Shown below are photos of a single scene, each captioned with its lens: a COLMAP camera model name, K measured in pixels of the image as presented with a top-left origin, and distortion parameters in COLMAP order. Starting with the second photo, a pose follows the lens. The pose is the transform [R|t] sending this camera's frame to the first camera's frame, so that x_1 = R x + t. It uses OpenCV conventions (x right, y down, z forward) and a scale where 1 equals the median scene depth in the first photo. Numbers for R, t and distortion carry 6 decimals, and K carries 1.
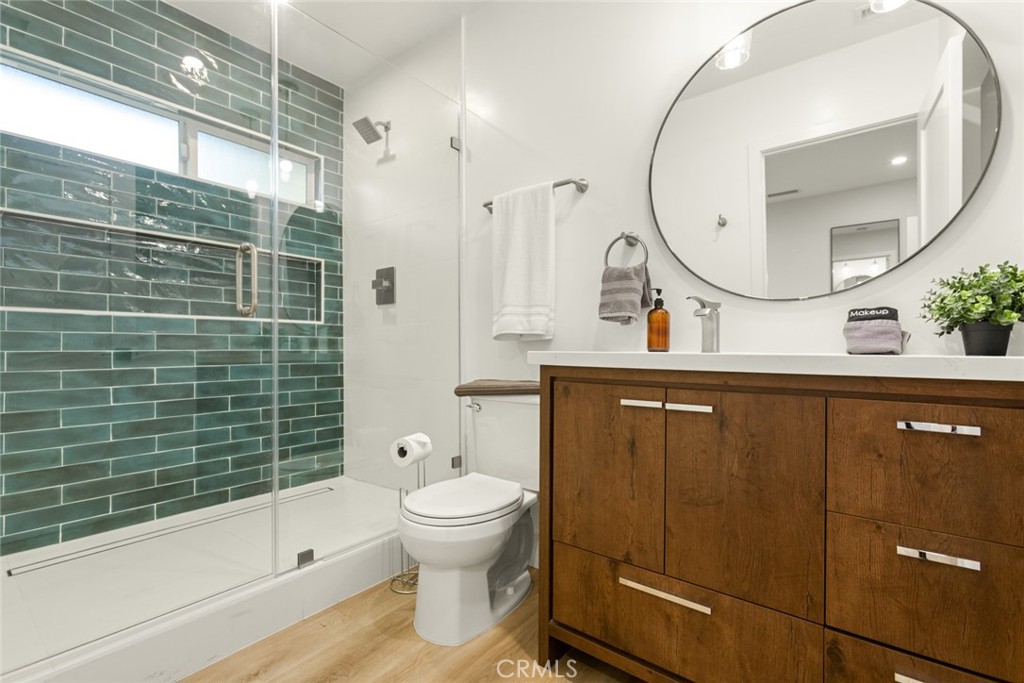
lens RADIAL K [[462.9, 0, 508.1], [0, 462.9, 343.9], [0, 0, 1]] dist [-0.008119, 0.005210]
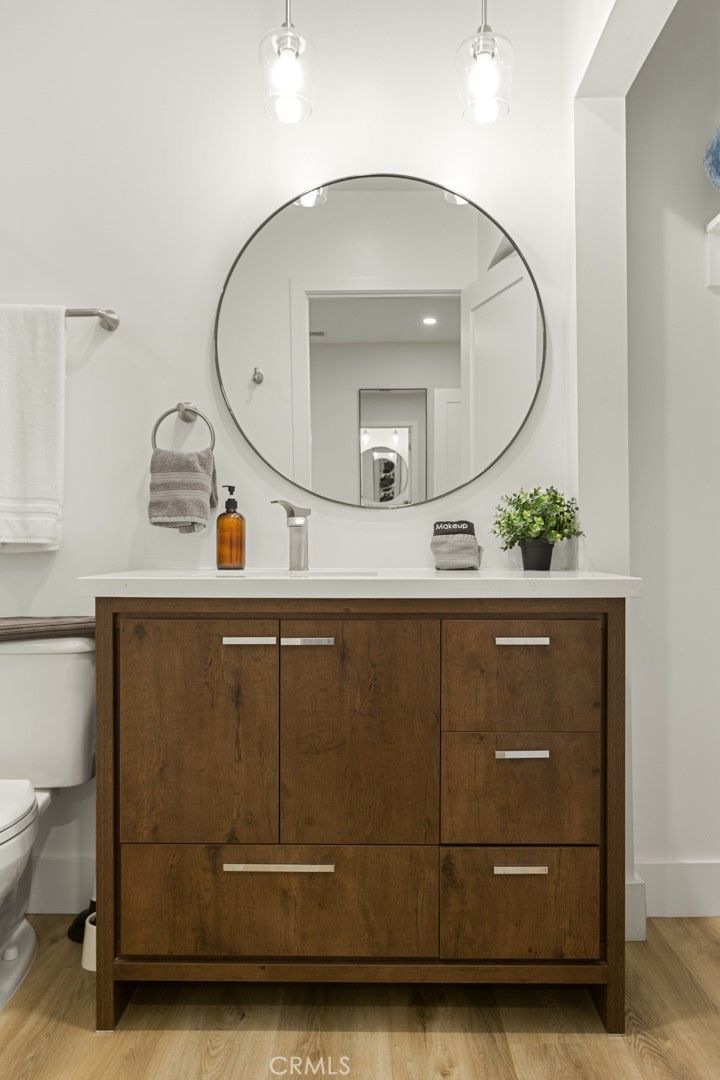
lens RADIAL K [[803.9, 0, 360.6], [0, 803.9, 537.4], [0, 0, 1]] dist [-0.002343, 0.015421]
pose [[0.791008, -0.008519, 0.611747, -0.403287], [0.000534, 0.999912, 0.013234, -0.067768], [-0.611806, -0.010142, 0.790943, -0.217475]]
